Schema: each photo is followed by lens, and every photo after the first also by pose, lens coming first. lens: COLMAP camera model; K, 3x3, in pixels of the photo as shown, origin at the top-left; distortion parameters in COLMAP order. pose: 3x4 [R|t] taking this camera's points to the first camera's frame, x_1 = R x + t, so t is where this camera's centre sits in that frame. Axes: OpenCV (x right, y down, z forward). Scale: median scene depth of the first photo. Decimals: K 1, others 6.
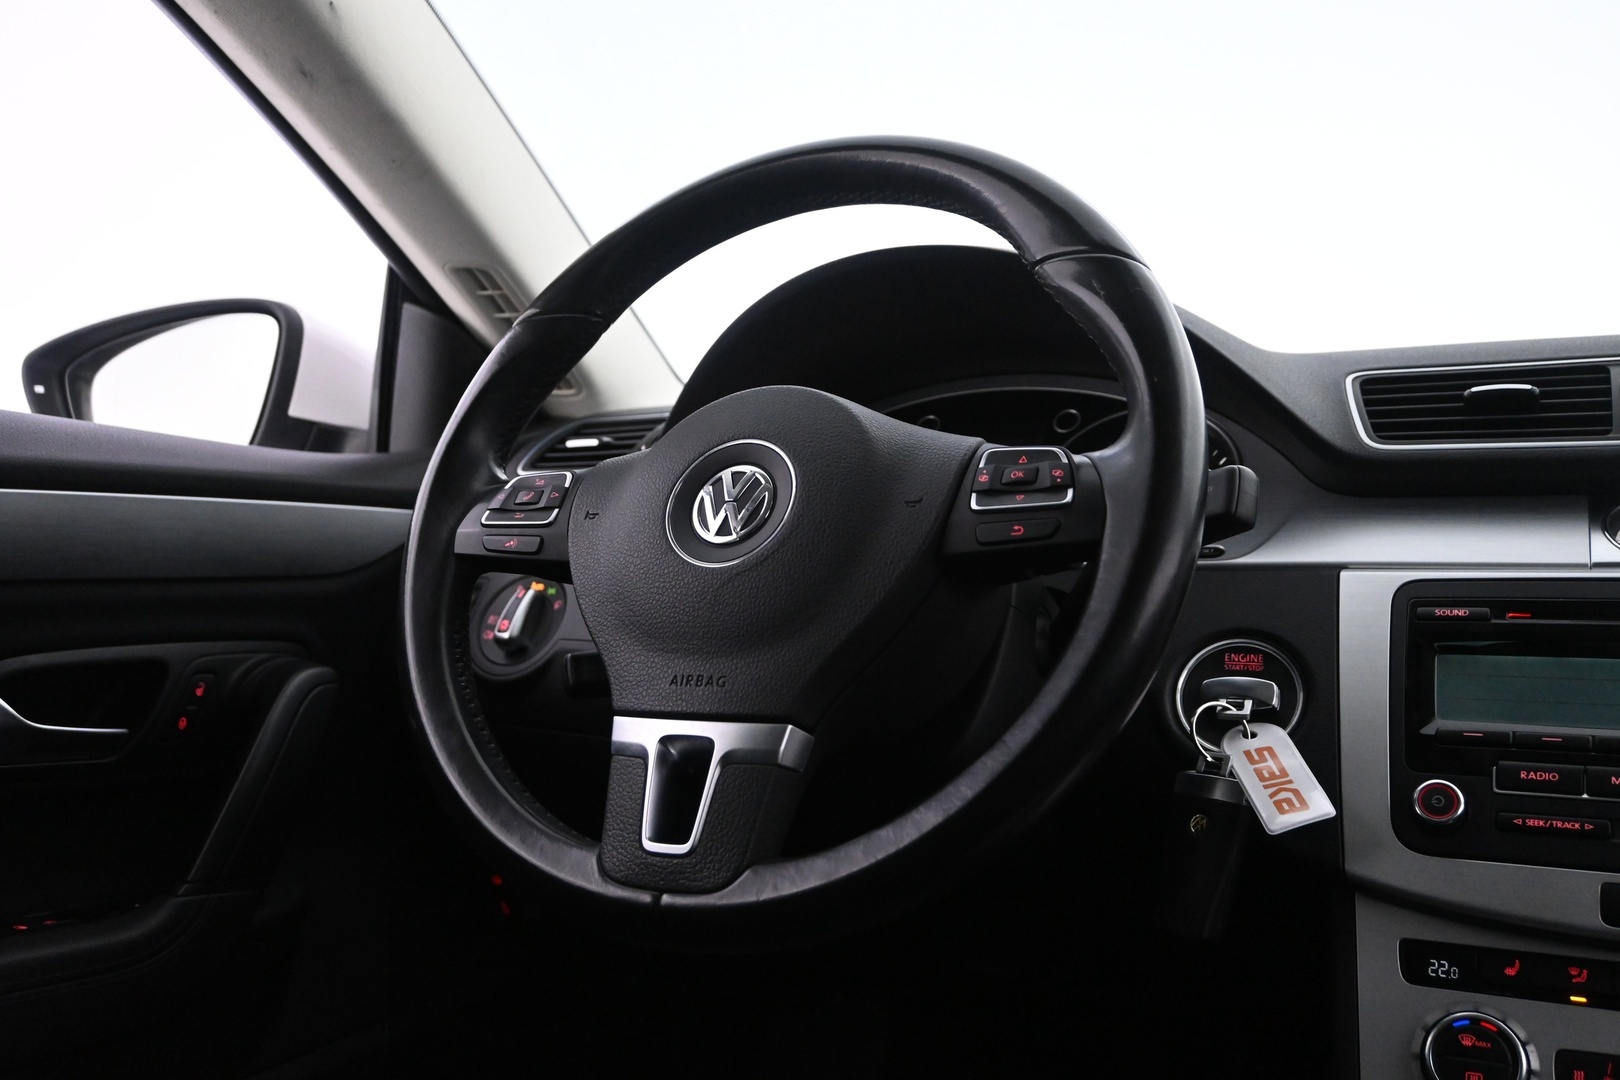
lens RADIAL K [[1424.1, 0, 810.0], [0, 1424.1, 540.0], [0, 0, 1]] dist [0.001235, -0.011400]
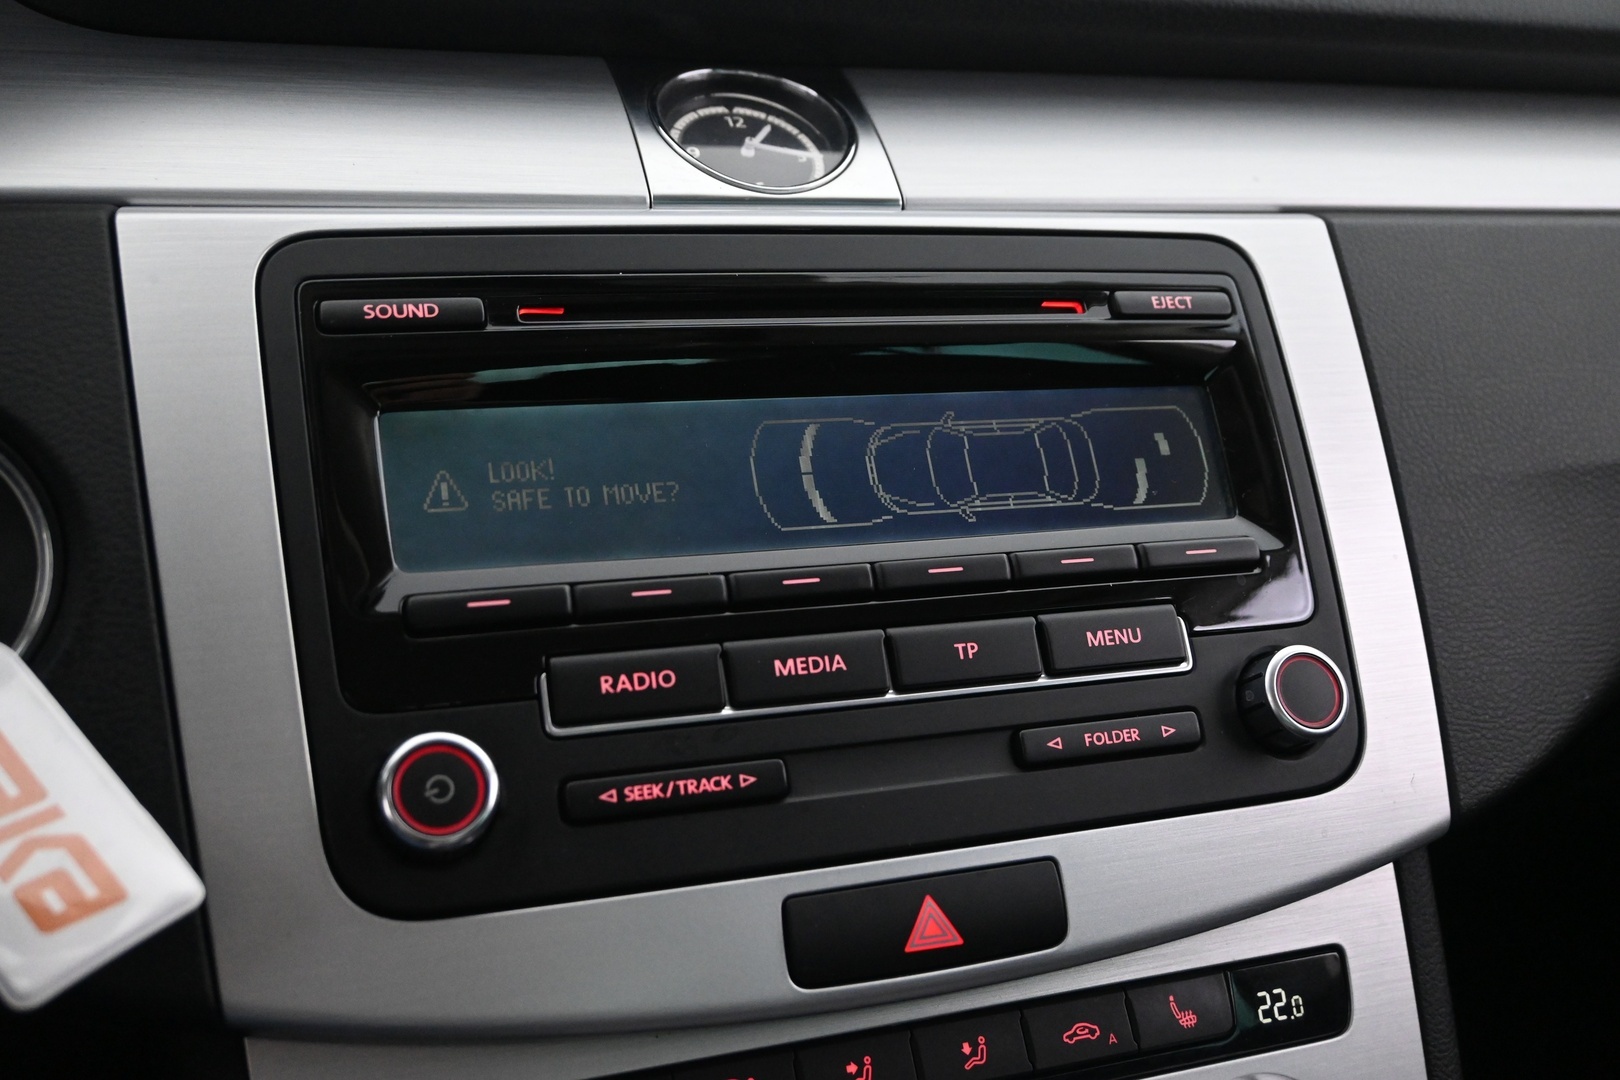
lens RADIAL K [[1599.0, 0, 810.0], [0, 1599.0, 540.0], [0, 0, 1]] dist [-0.006070, -0.005883]
pose [[0.671684, -0.142140, 0.727074, 0.191527], [-0.012733, 0.979062, 0.203165, 0.021169], [-0.740728, -0.145720, 0.655810, 0.632978]]
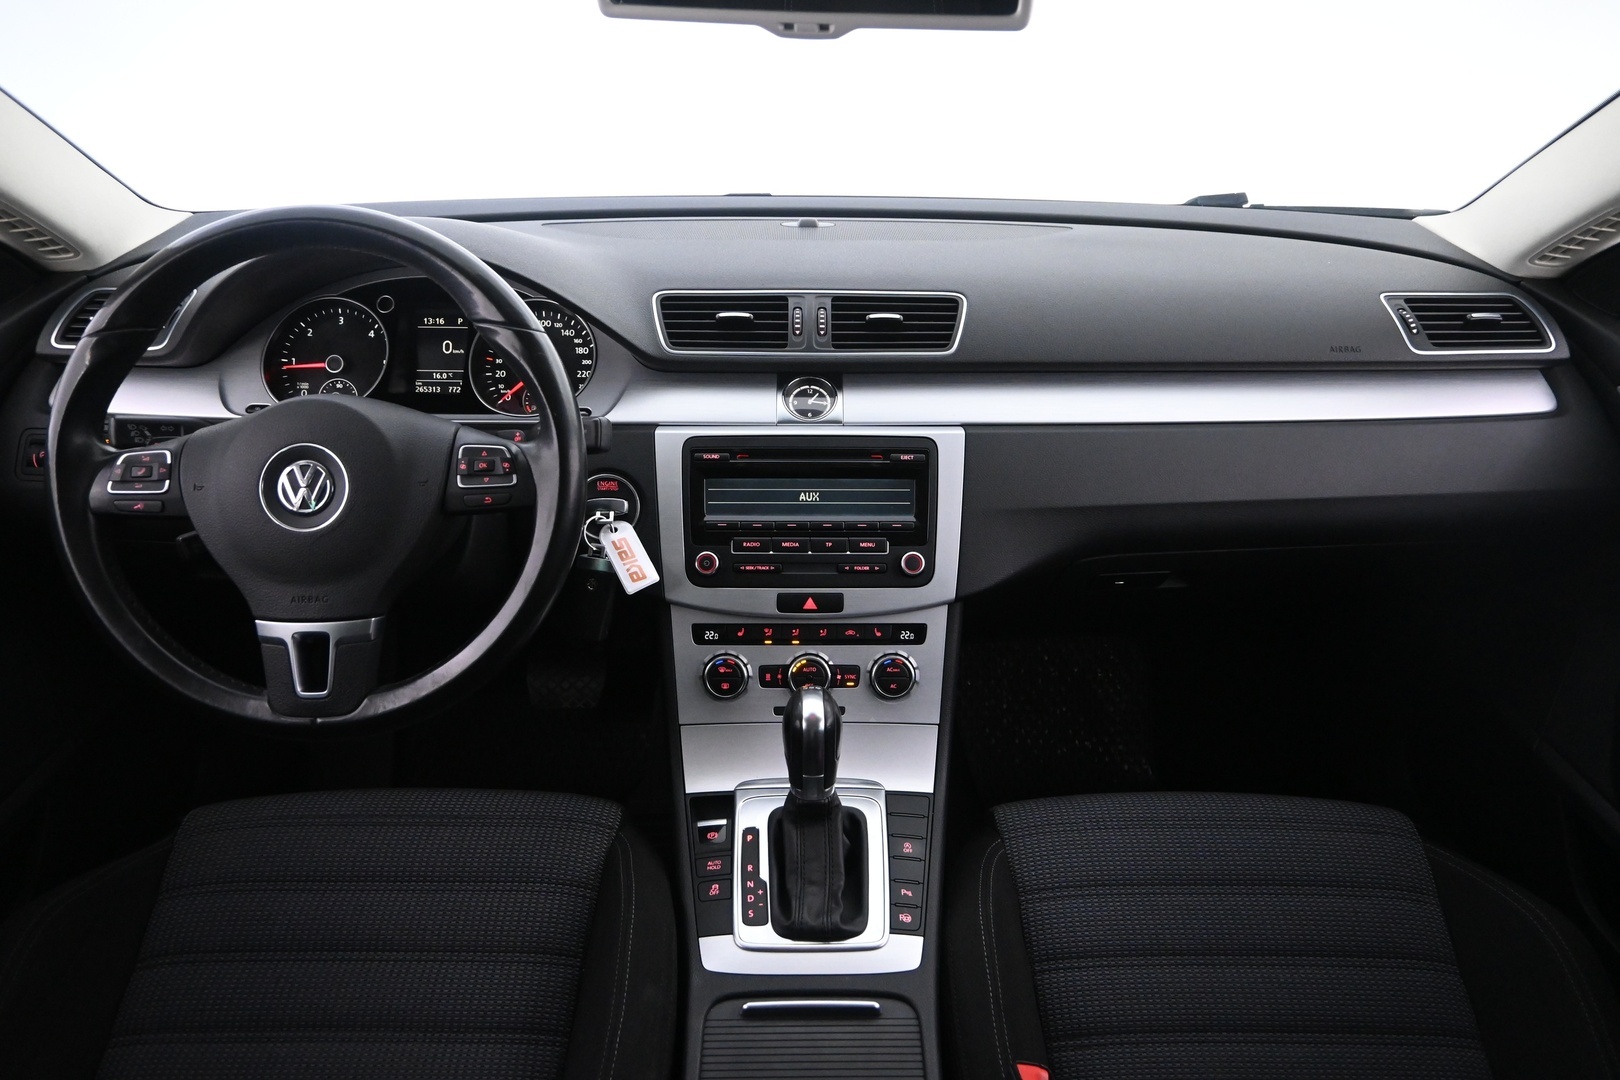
lens RADIAL K [[1115.4, 0, 810.0], [0, 1115.4, 540.0], [0, 0, 1]] dist [-0.000040, -0.002431]
pose [[0.884444, -0.191235, 0.425662, -0.098184], [-0.007626, 0.906128, 0.422935, -0.516902], [-0.466585, -0.377308, 0.799961, -0.326083]]
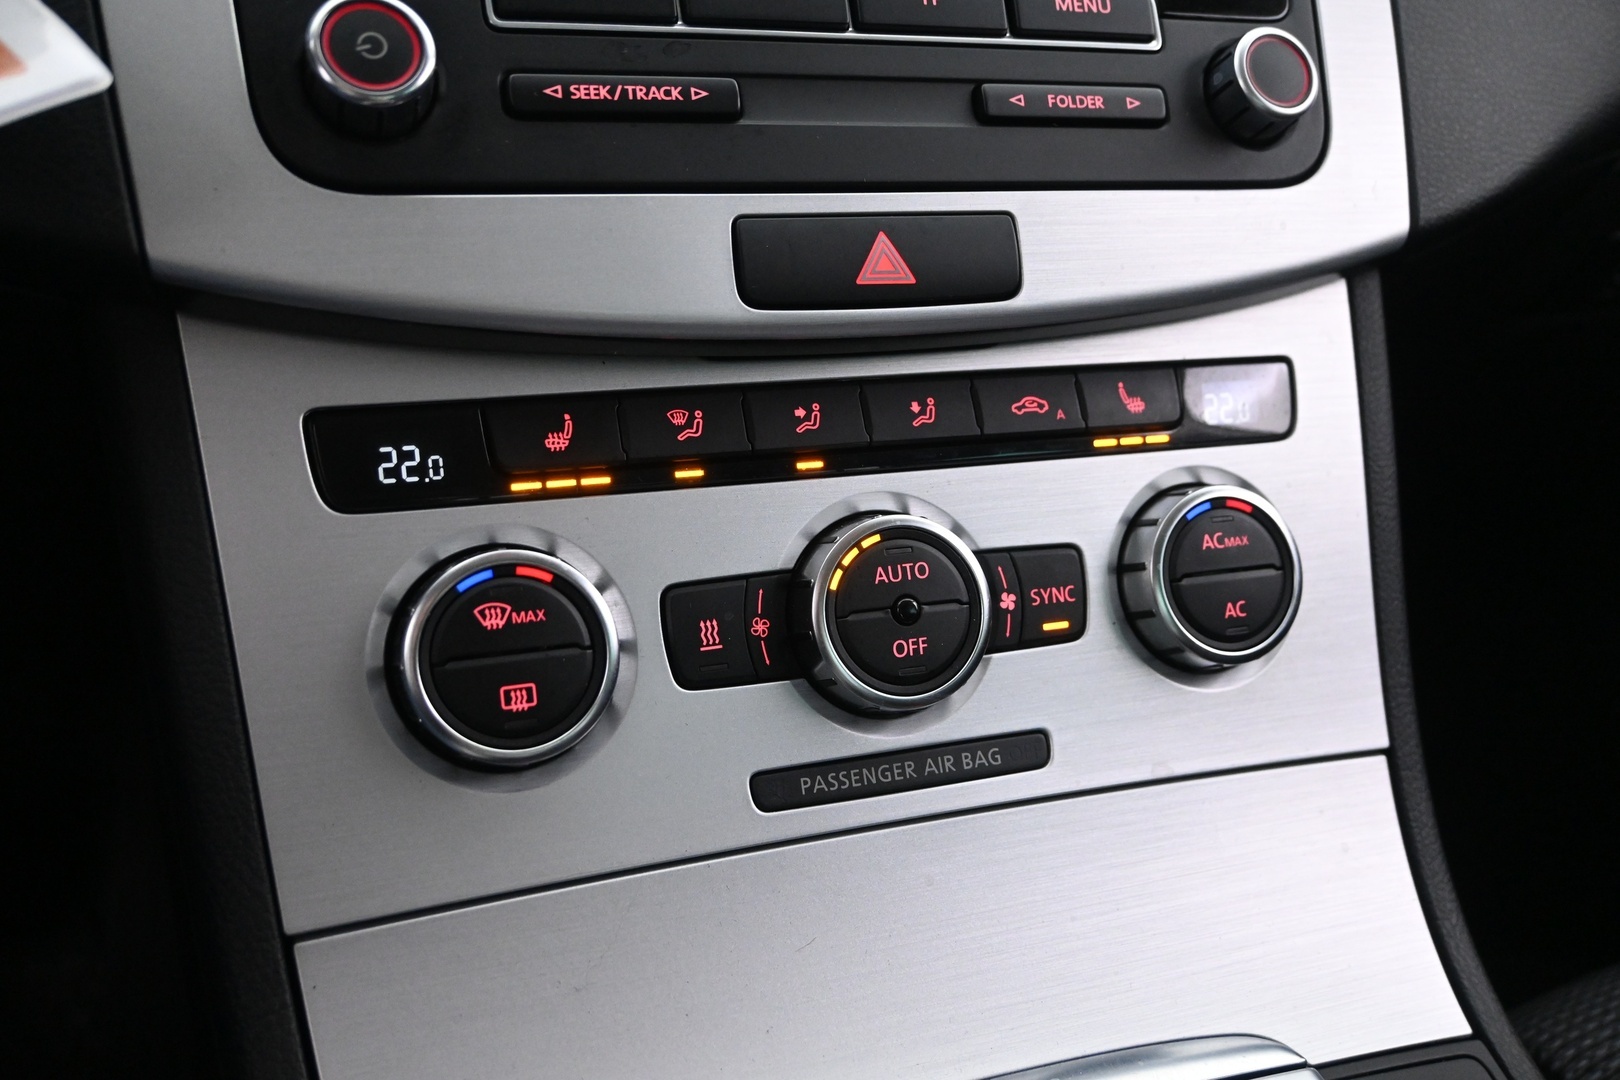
lens RADIAL K [[1459.4, 0, 810.0], [0, 1459.4, 540.0], [0, 0, 1]] dist [0.002976, -0.008384]
pose [[0.667343, -0.226400, 0.709504, 0.209379], [-0.041027, 0.940051, 0.338556, 0.169536], [-0.743620, -0.255042, 0.618048, 0.632061]]
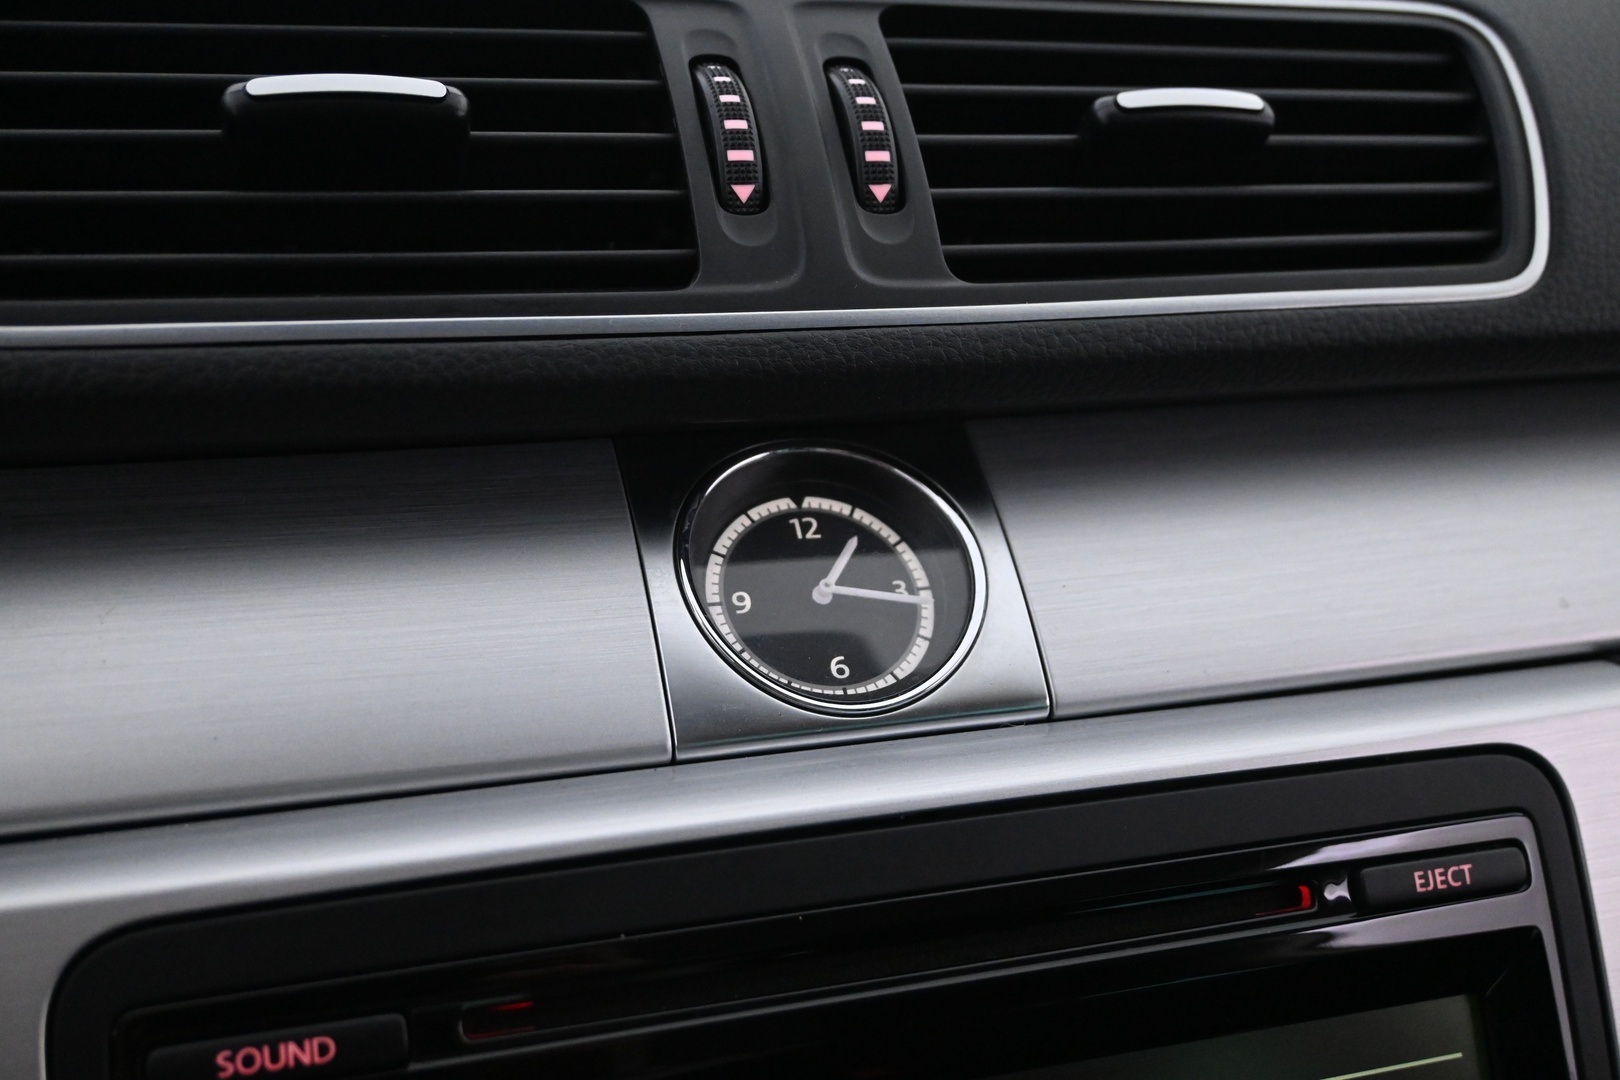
lens RADIAL K [[1709.8, 0, 810.0], [0, 1709.8, 540.0], [0, 0, 1]] dist [0.005409, -0.000679]
pose [[0.697166, -0.223519, 0.681174, 0.344650], [-0.047545, 0.933646, 0.355026, -0.171481], [-0.715331, -0.279899, 0.640280, 0.800123]]
